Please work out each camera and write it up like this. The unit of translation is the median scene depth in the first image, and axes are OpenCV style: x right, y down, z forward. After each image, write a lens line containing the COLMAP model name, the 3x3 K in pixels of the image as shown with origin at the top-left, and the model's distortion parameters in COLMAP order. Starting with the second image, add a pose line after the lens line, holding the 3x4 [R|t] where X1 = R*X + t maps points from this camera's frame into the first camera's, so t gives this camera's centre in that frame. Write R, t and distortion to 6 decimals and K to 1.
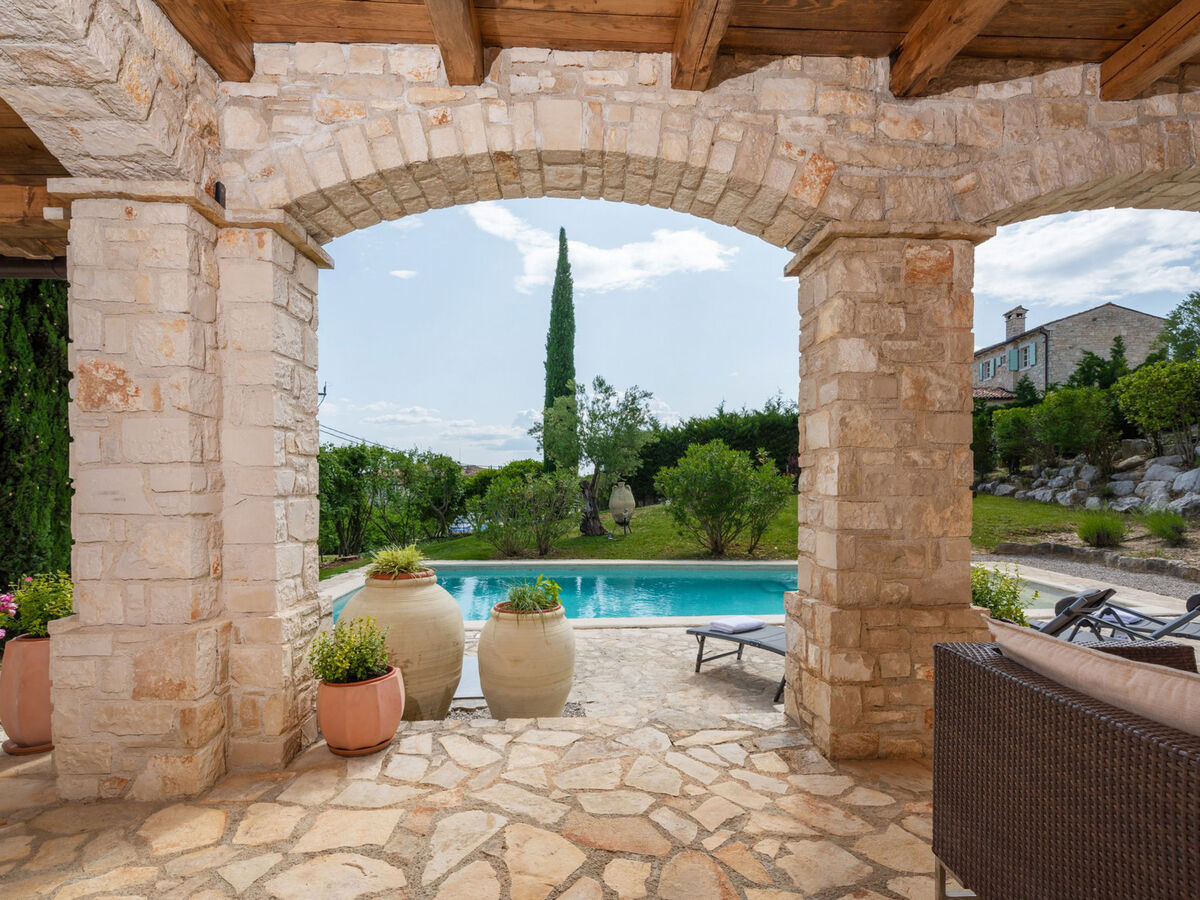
lens RADIAL K [[580.6, 0, 596.0], [0, 580.6, 487.4], [0, 0, 1]] dist [0.002830, -0.002363]
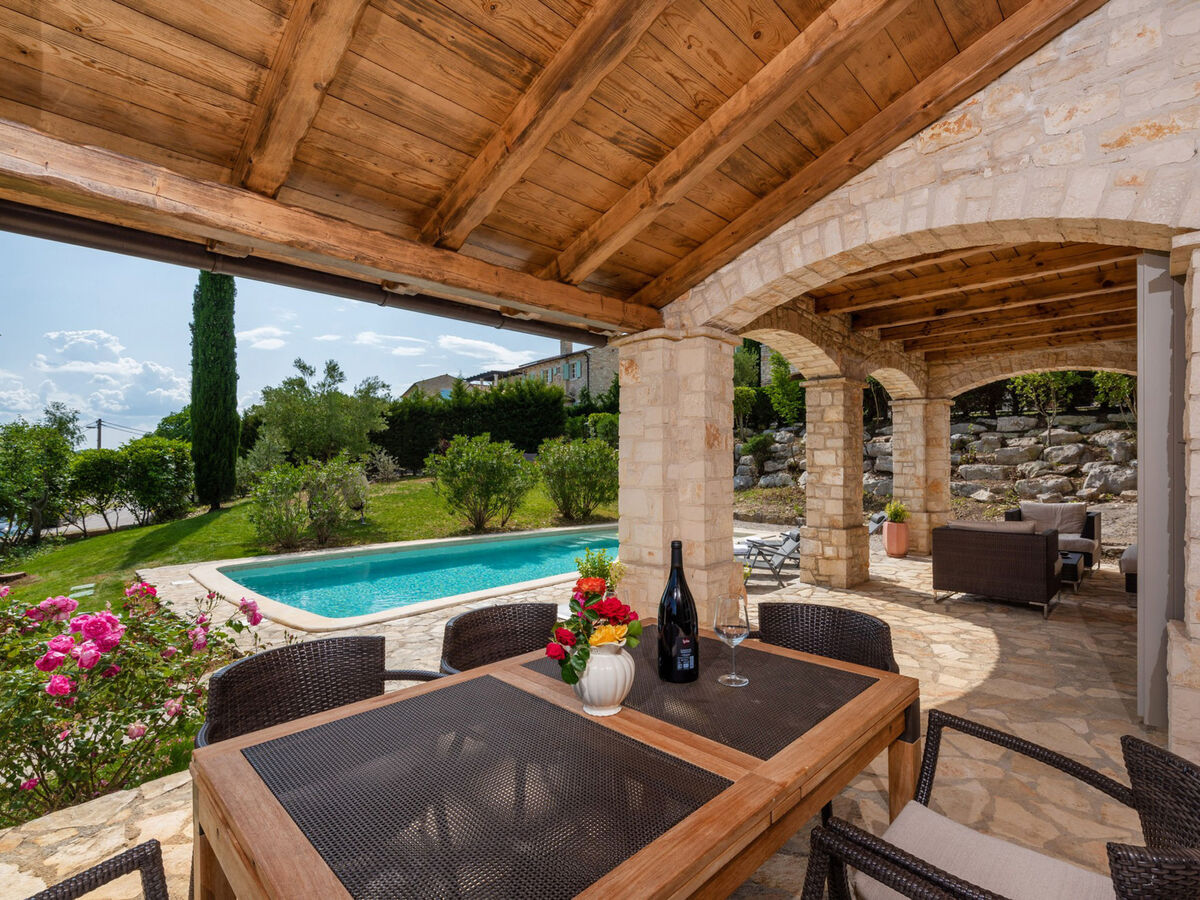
lens RADIAL K [[580.6, 0, 590.9], [0, 580.6, 453.9], [0, 0, 1]] dist [0.002830, -0.002363]
pose [[0.729687, 0.009063, 0.683721, -0.365884], [0.005061, 0.999813, -0.018654, -0.013462], [-0.683763, 0.017072, 0.729505, -0.015903]]
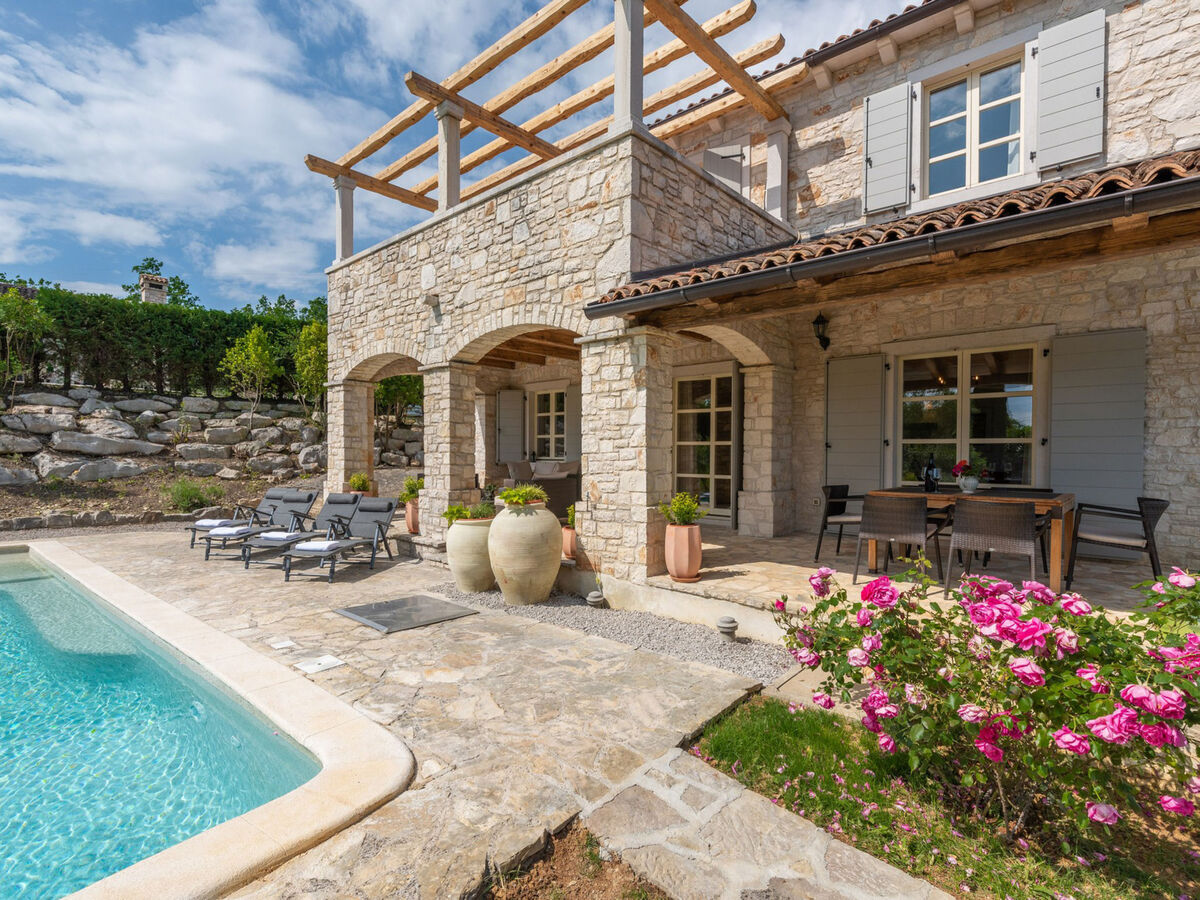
lens RADIAL K [[580.6, 0, 600.1], [0, 580.6, 463.2], [0, 0, 1]] dist [0.002830, -0.002363]
pose [[-0.718089, -0.017743, 0.695725, -0.393927], [-0.001904, 0.999721, 0.023530, -0.002082], [-0.695948, 0.015572, -0.717923, 0.479688]]
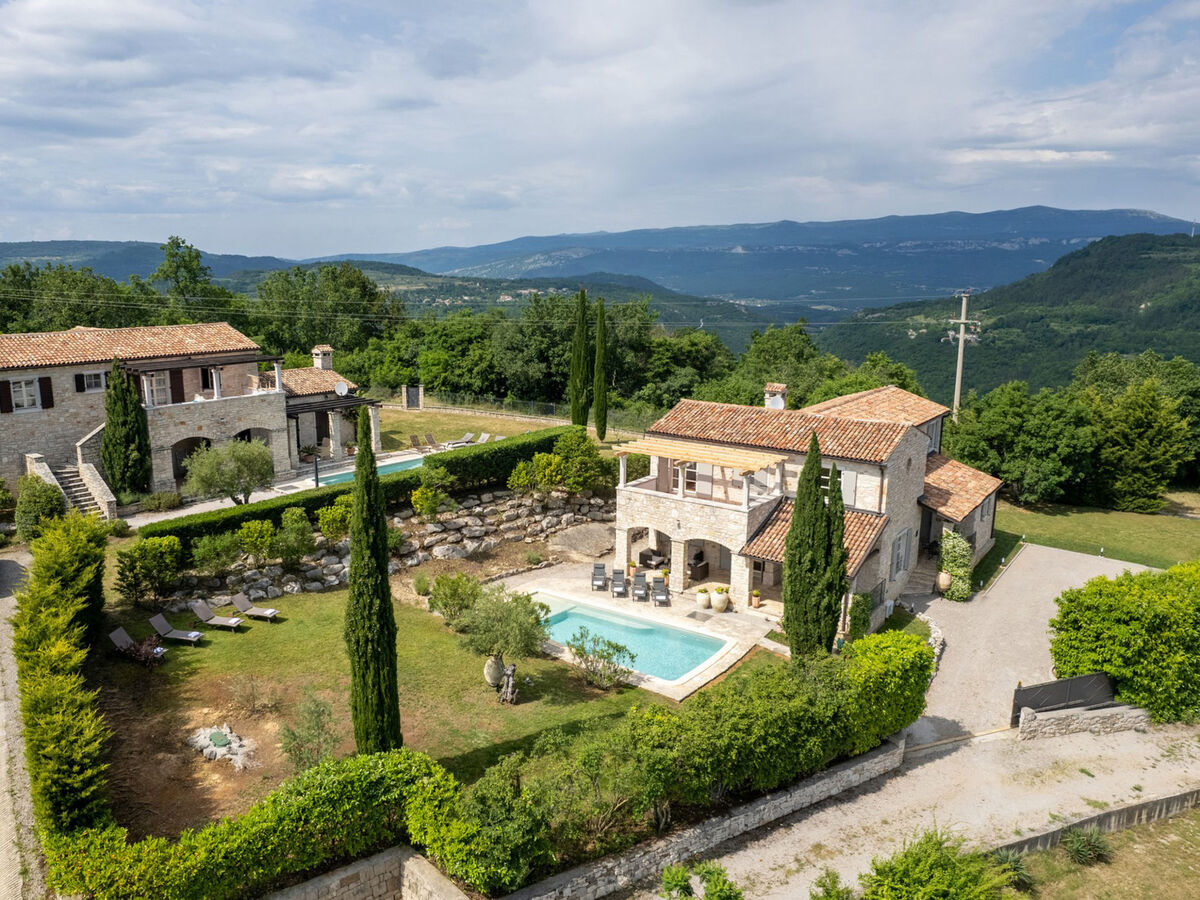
lens RADIAL K [[863.3, 0, 559.1], [0, 863.3, 433.9], [0, 0, 1]] dist [-0.005628, -0.000577]
pose [[-0.771569, -0.120186, 0.624690, -1.275898], [-0.001750, 0.982388, 0.186842, -0.914423], [-0.636144, 0.143068, -0.758190, 2.444495]]
